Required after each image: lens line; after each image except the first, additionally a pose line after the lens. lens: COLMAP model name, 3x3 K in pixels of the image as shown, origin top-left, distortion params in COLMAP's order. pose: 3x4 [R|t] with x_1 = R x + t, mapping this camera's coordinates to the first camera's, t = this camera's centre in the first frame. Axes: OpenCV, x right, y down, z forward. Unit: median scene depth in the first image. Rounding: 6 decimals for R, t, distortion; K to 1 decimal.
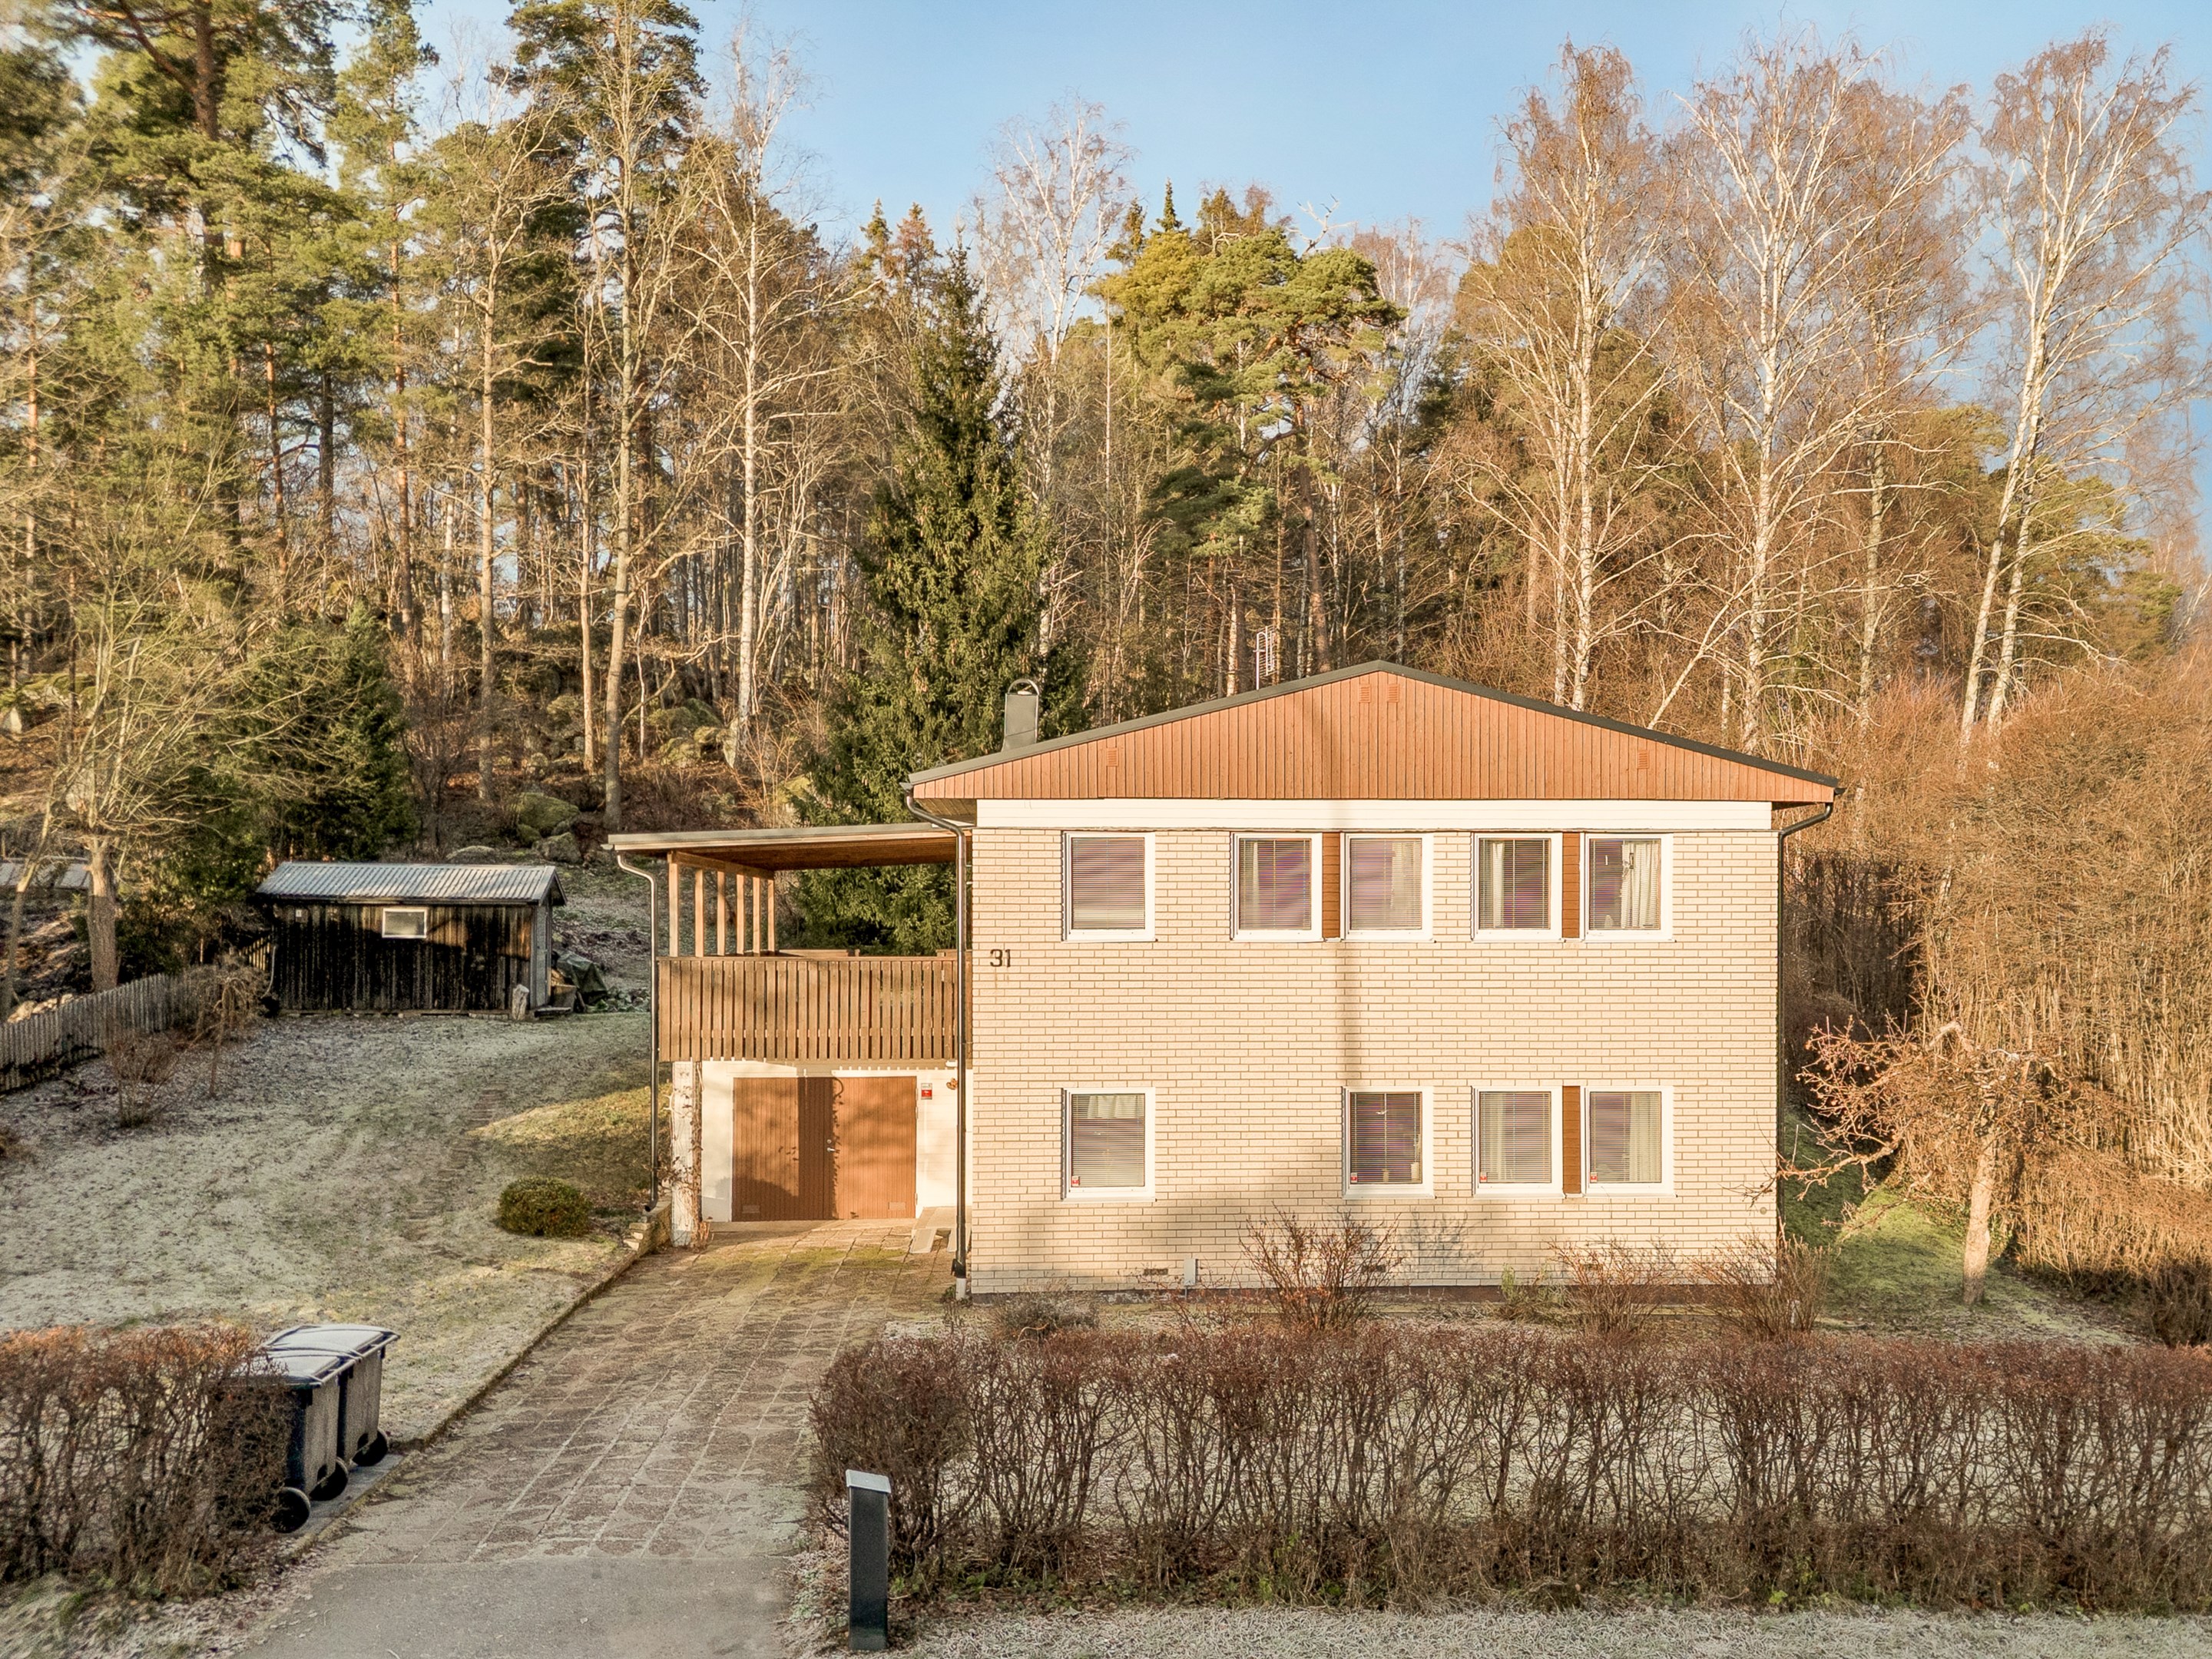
lens RADIAL K [[1543.0, 0, 1095.4], [0, 1543.0, 828.2], [0, 0, 1]] dist [0.037293, -0.002526]
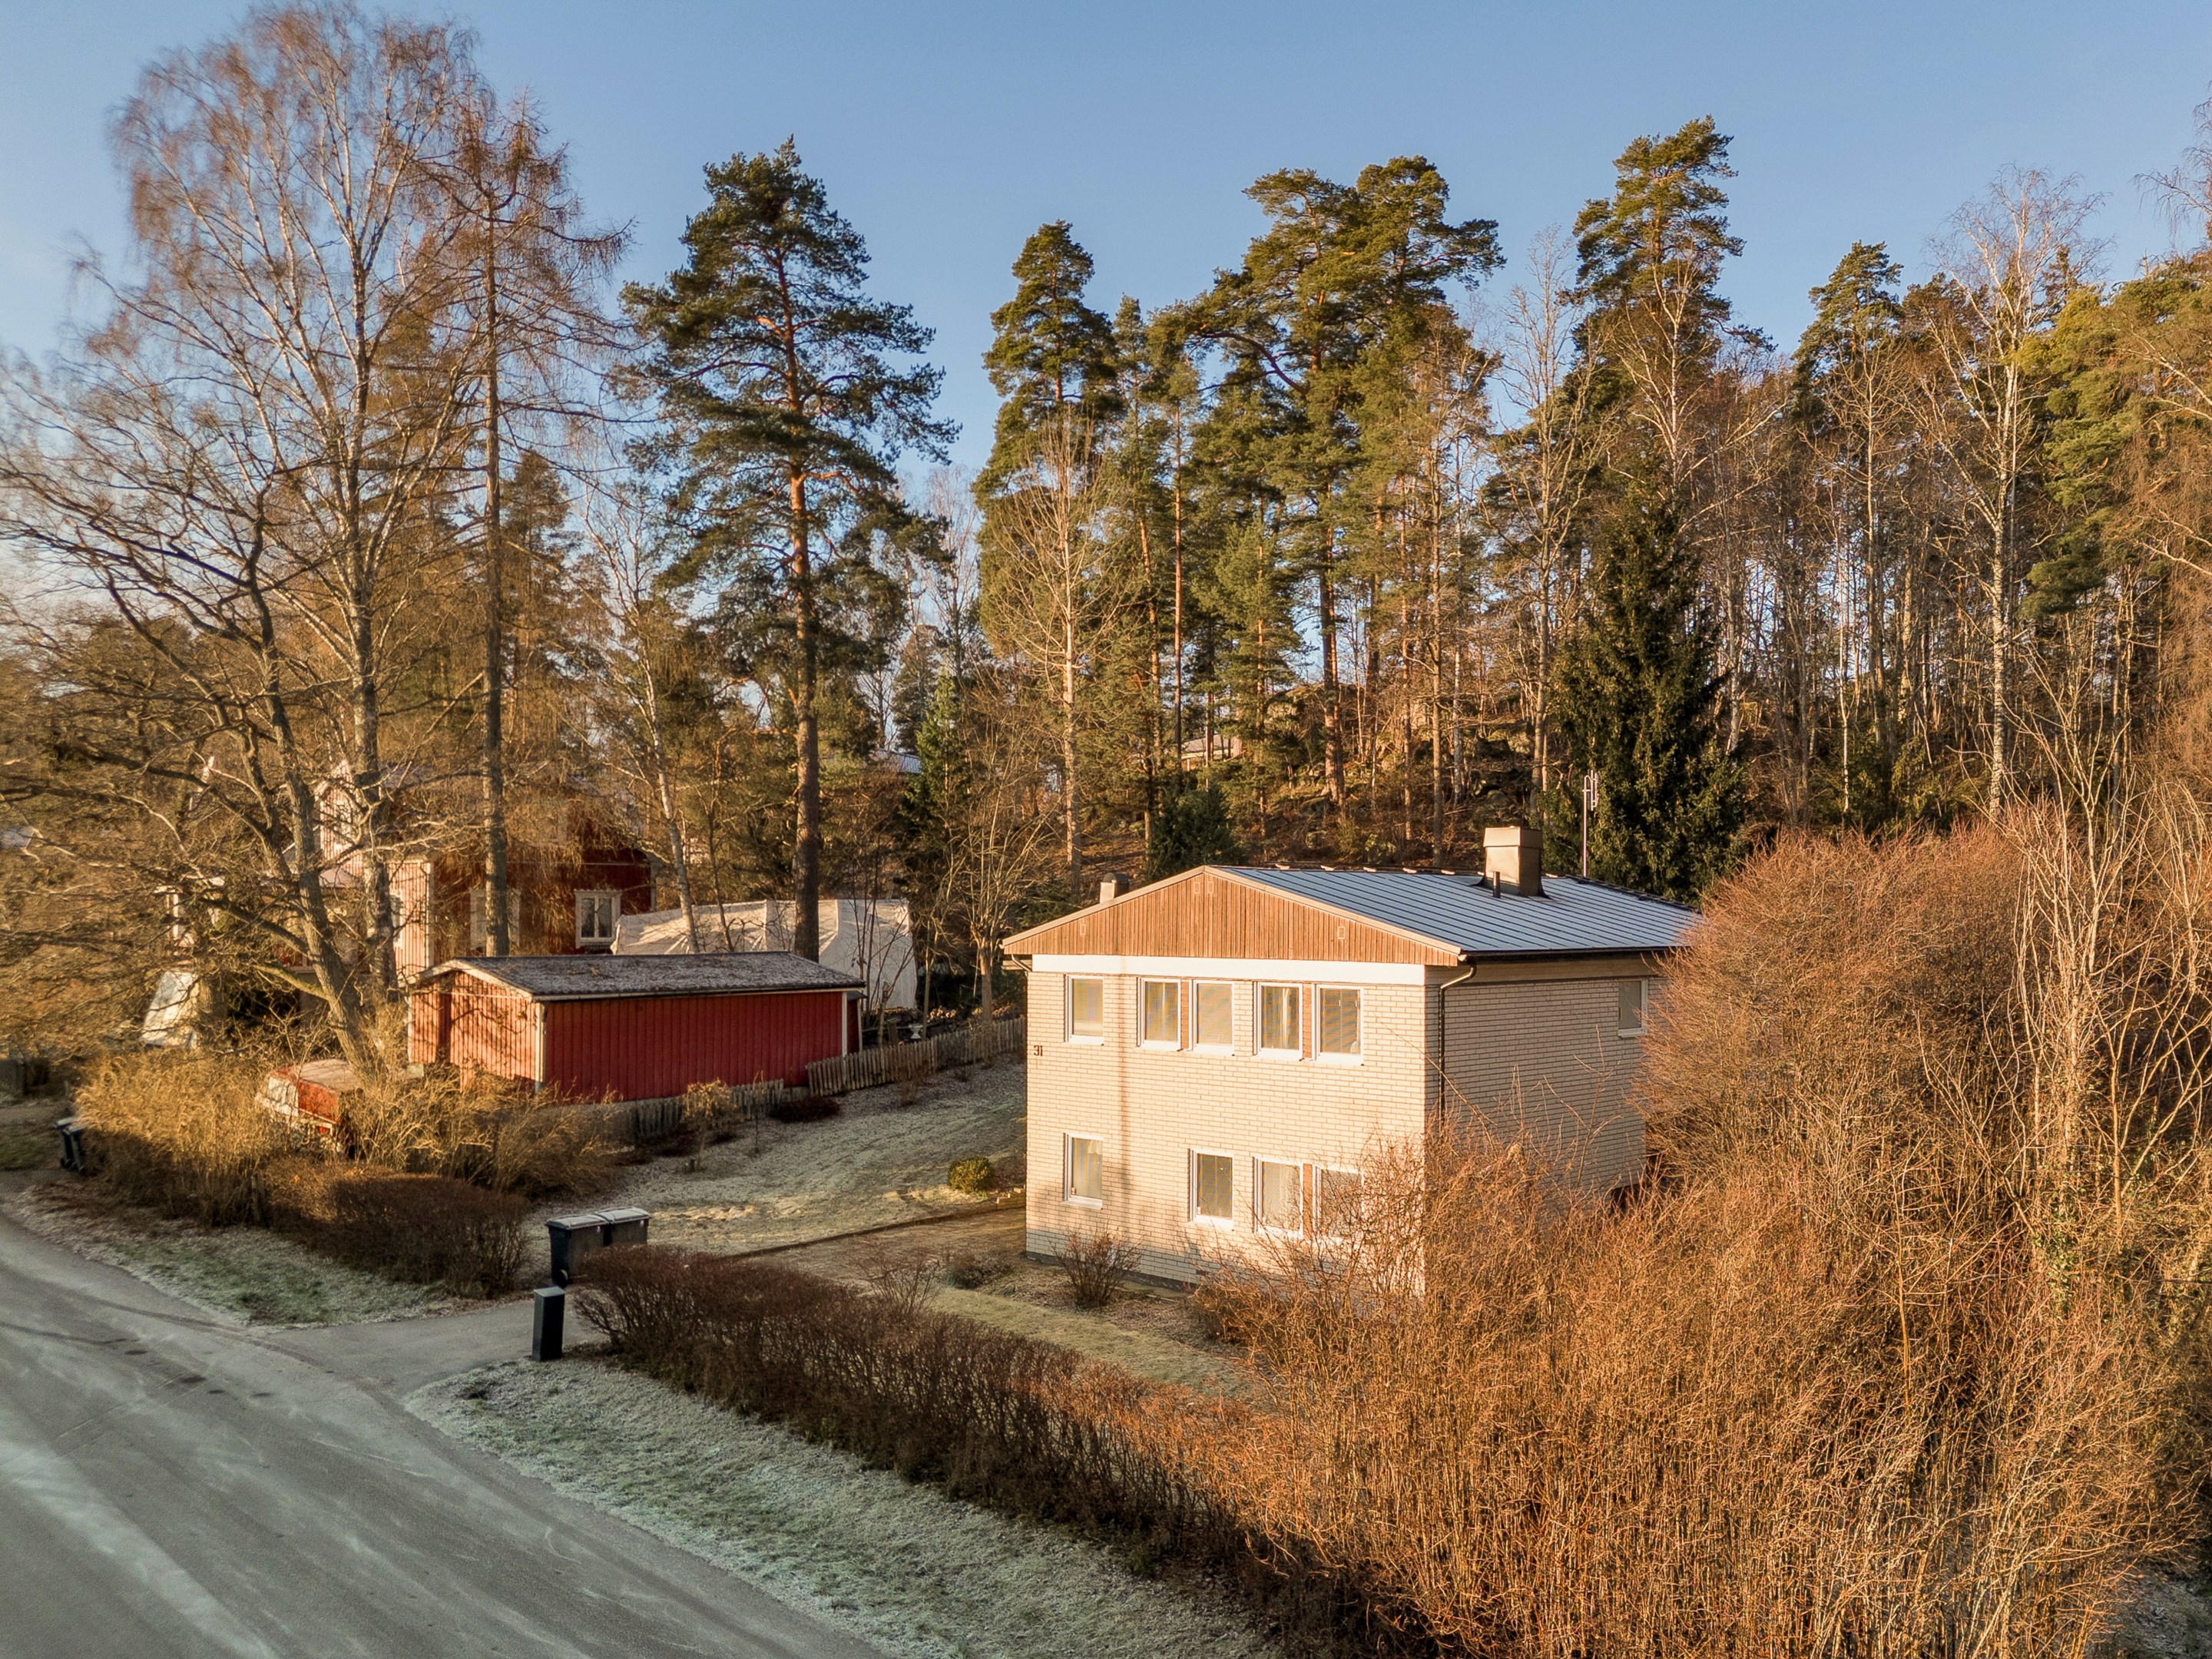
lens RADIAL K [[1543.0, 0, 1095.4], [0, 1543.0, 828.2], [0, 0, 1]] dist [0.037293, -0.002526]
pose [[0.720115, -0.042640, -0.692543, 1.158646], [-0.014694, 0.996949, -0.076661, -0.027874], [0.693699, 0.065381, 0.717291, -0.164963]]
